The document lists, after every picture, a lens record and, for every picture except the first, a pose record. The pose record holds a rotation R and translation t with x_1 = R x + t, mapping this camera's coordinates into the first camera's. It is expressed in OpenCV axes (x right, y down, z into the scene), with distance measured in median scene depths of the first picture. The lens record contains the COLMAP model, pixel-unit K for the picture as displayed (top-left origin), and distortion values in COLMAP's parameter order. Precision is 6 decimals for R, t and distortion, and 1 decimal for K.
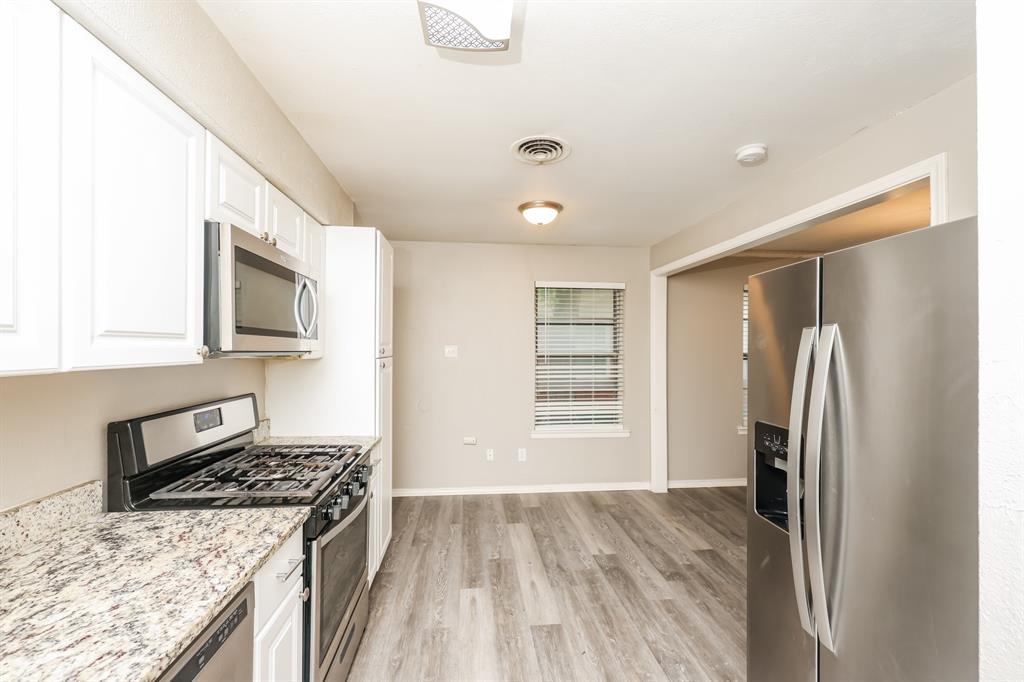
lens RADIAL K [[466.5, 0, 526.6], [0, 466.5, 347.6], [0, 0, 1]] dist [-0.000349, -0.000171]
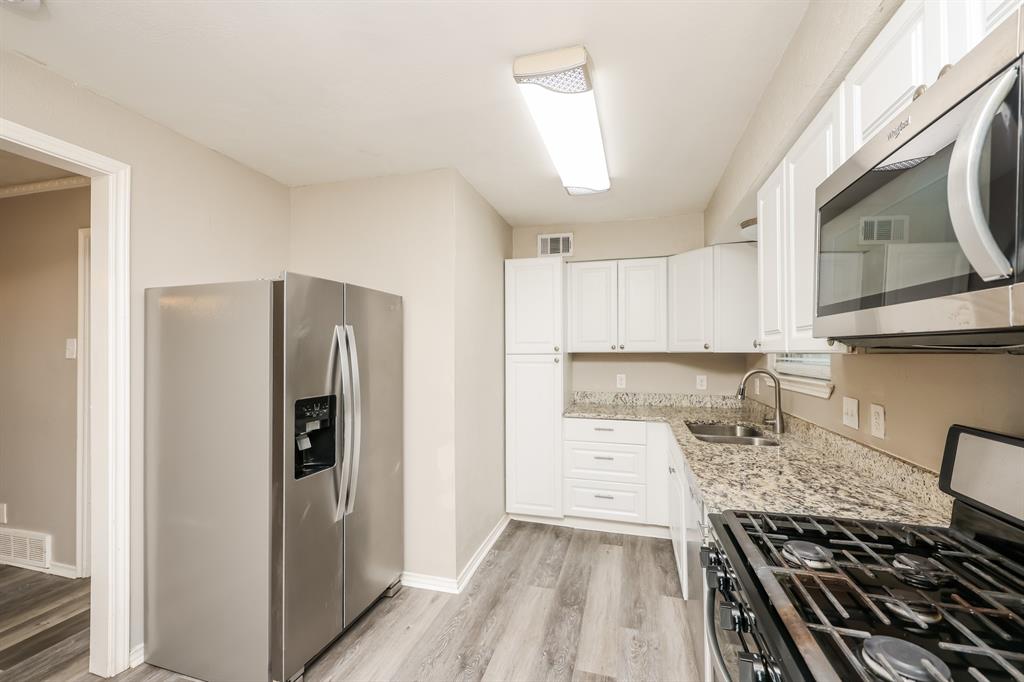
lens RADIAL K [[450.5, 0, 485.7], [0, 450.5, 344.7], [0, 0, 1]] dist [0.000502, -0.000168]
pose [[-0.906016, -0.001609, 0.423240, -0.531096], [-0.007242, 0.999905, -0.011703, 0.041731], [-0.423181, -0.013669, -0.905942, 2.409676]]
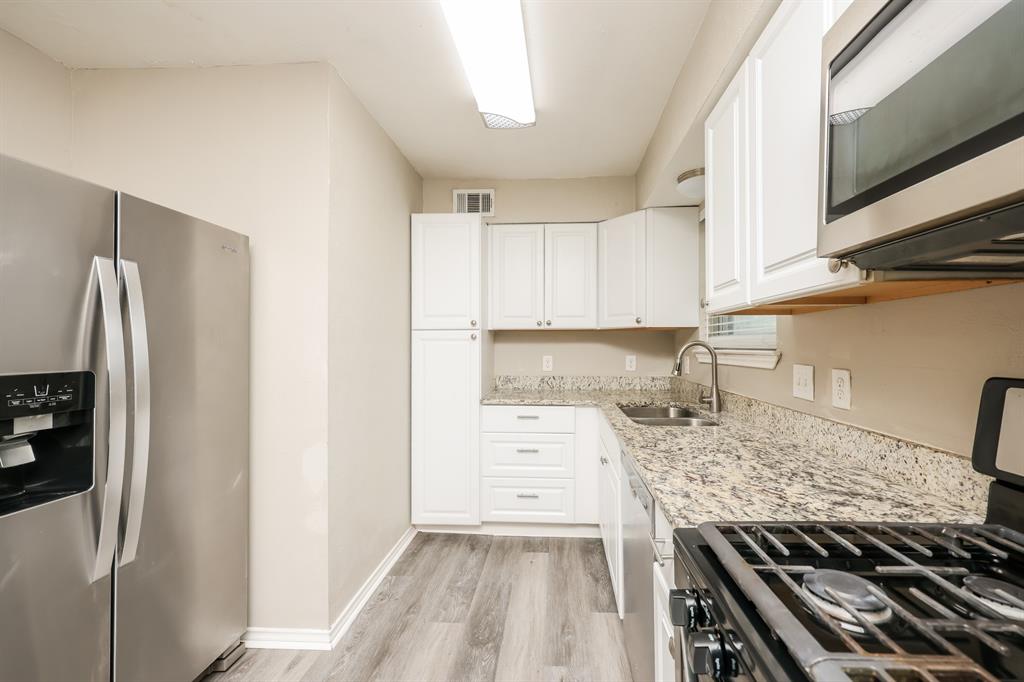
lens RADIAL K [[452.2, 0, 528.3], [0, 452.2, 340.3], [0, 0, 1]] dist [-0.001590, -0.000504]
pose [[-0.982066, -0.005396, 0.188461, -0.467238], [-0.007948, 0.999887, -0.012786, 0.146488], [-0.188370, -0.014055, -0.981998, 1.943025]]
